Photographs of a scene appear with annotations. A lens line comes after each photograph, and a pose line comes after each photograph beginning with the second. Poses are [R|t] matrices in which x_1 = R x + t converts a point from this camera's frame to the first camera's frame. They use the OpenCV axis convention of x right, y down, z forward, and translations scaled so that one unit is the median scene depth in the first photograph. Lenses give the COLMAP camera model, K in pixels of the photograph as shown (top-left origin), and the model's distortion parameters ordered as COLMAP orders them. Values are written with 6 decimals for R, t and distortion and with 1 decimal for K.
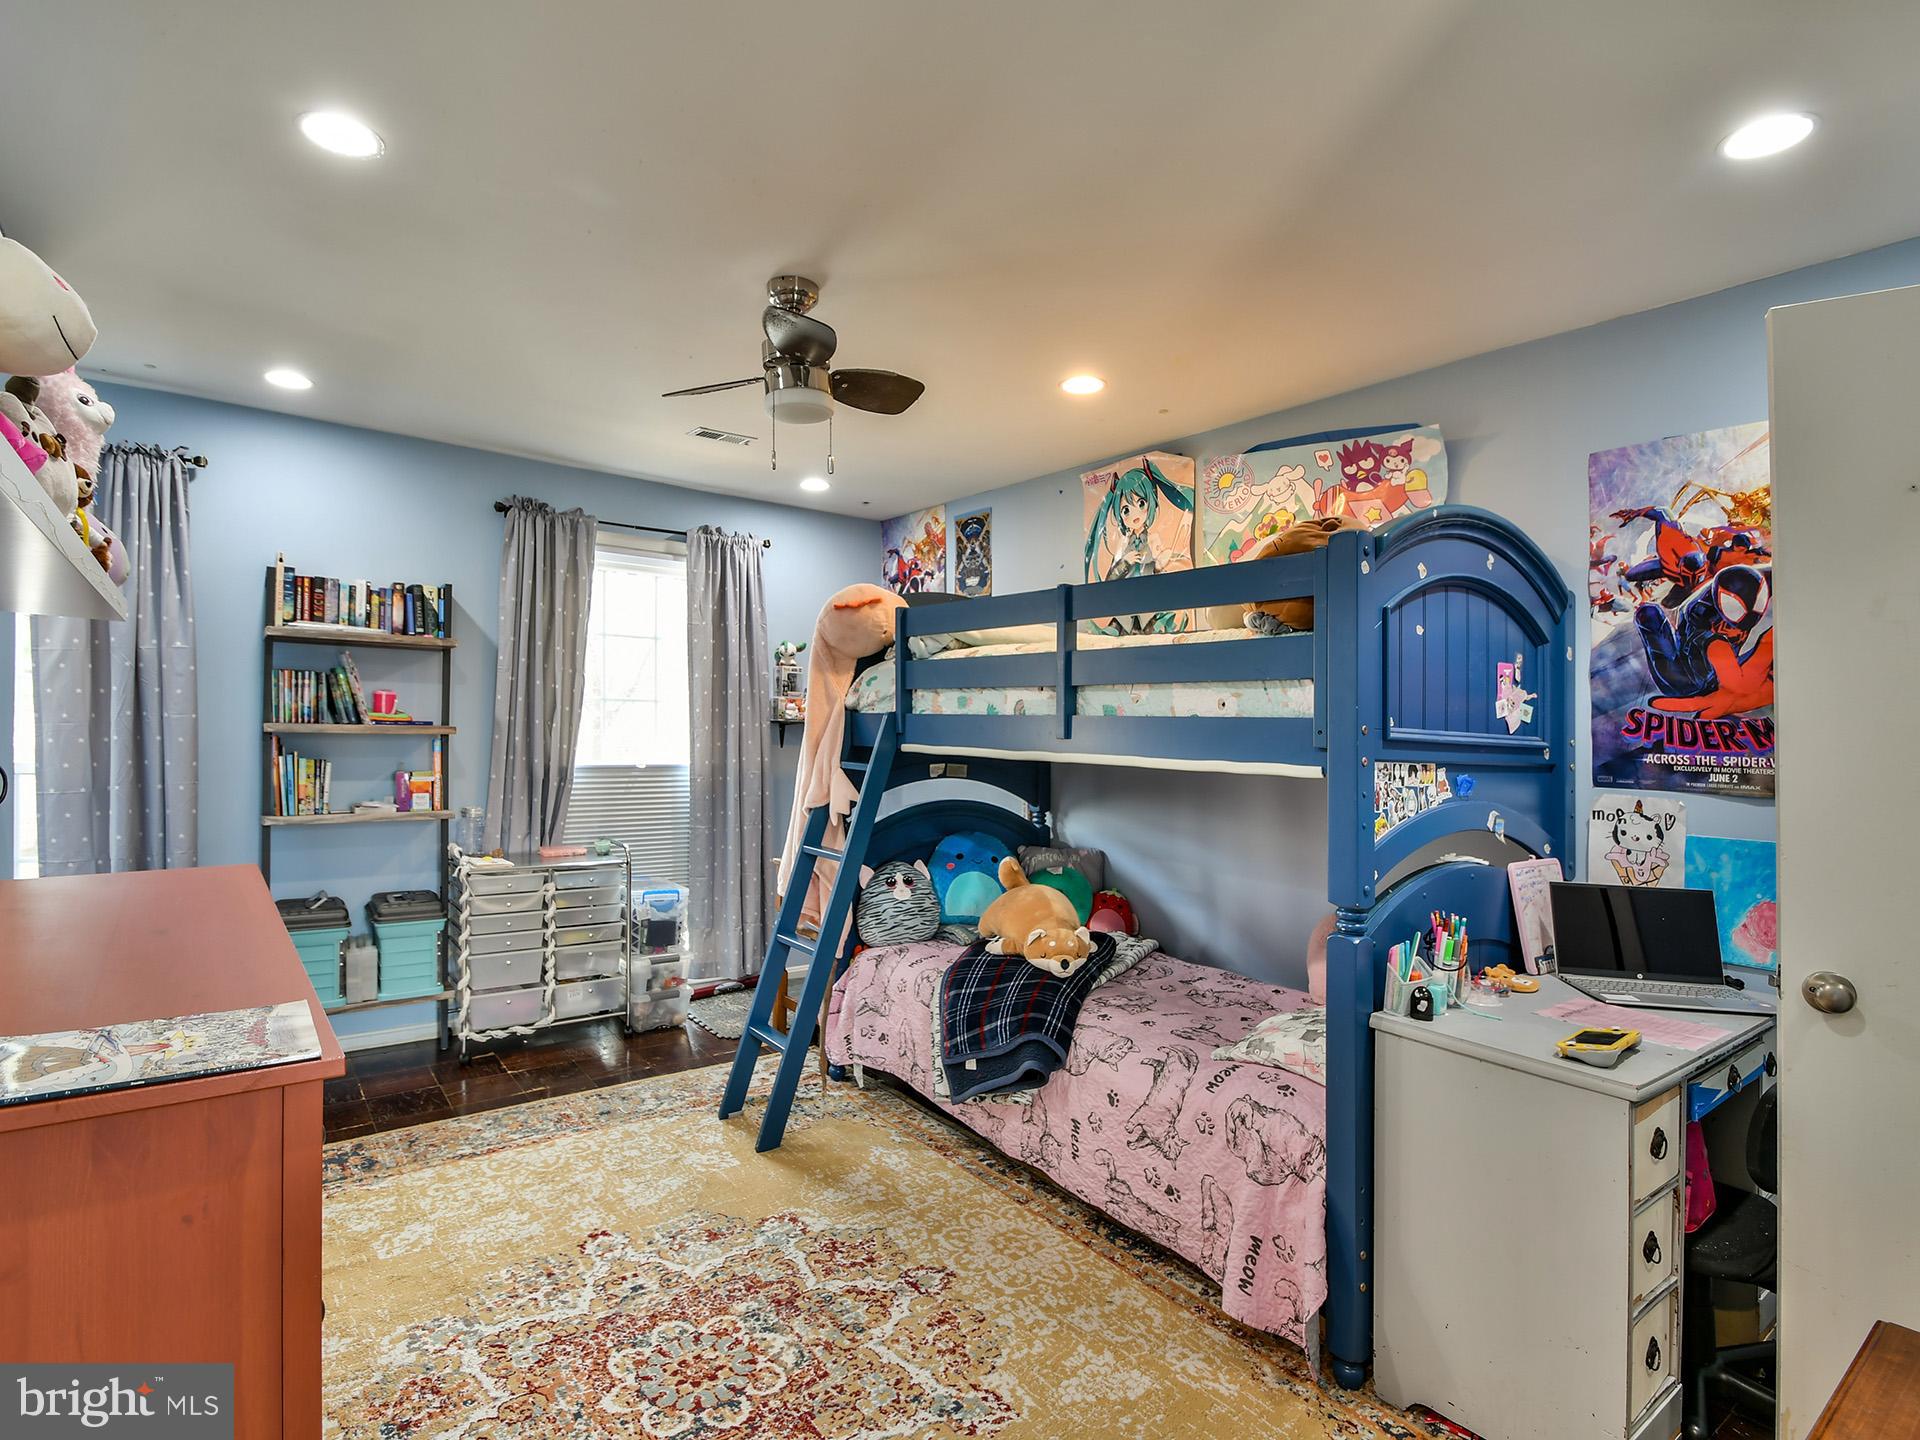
lens RADIAL K [[956.8, 0, 916.7], [0, 956.8, 725.7], [0, 0, 1]] dist [0.005551, -0.002919]
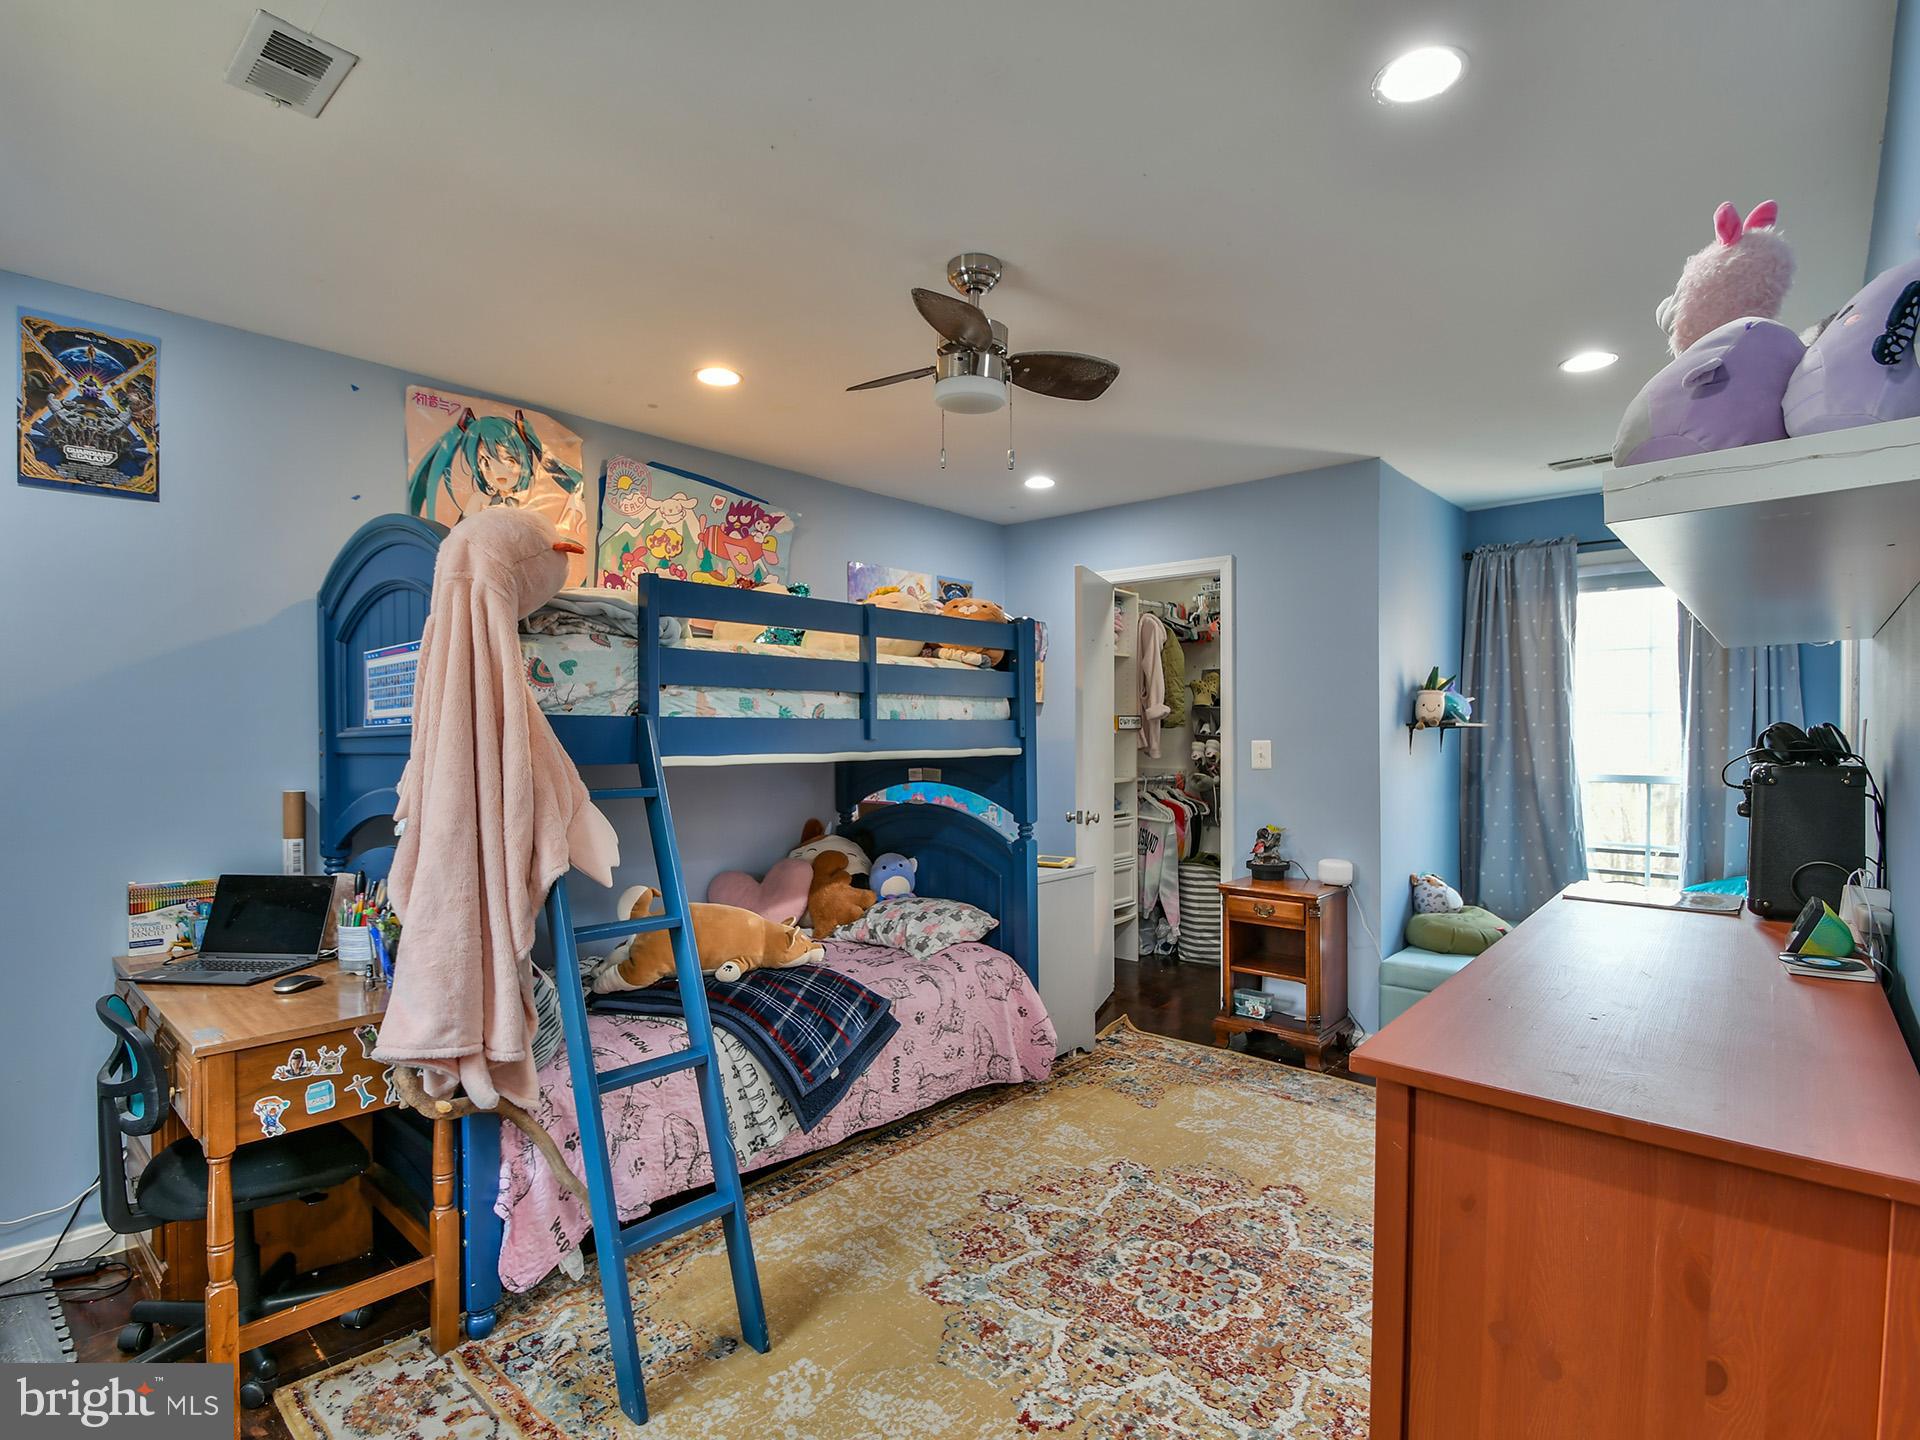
lens RADIAL K [[956.8, 0, 957.4], [0, 956.8, 724.7], [0, 0, 1]] dist [0.005551, -0.002919]
pose [[-0.214230, -0.020446, 0.976569, -0.968050], [-0.001588, 0.999787, 0.020584, -0.027150], [-0.976782, 0.002859, -0.214217, 1.130536]]
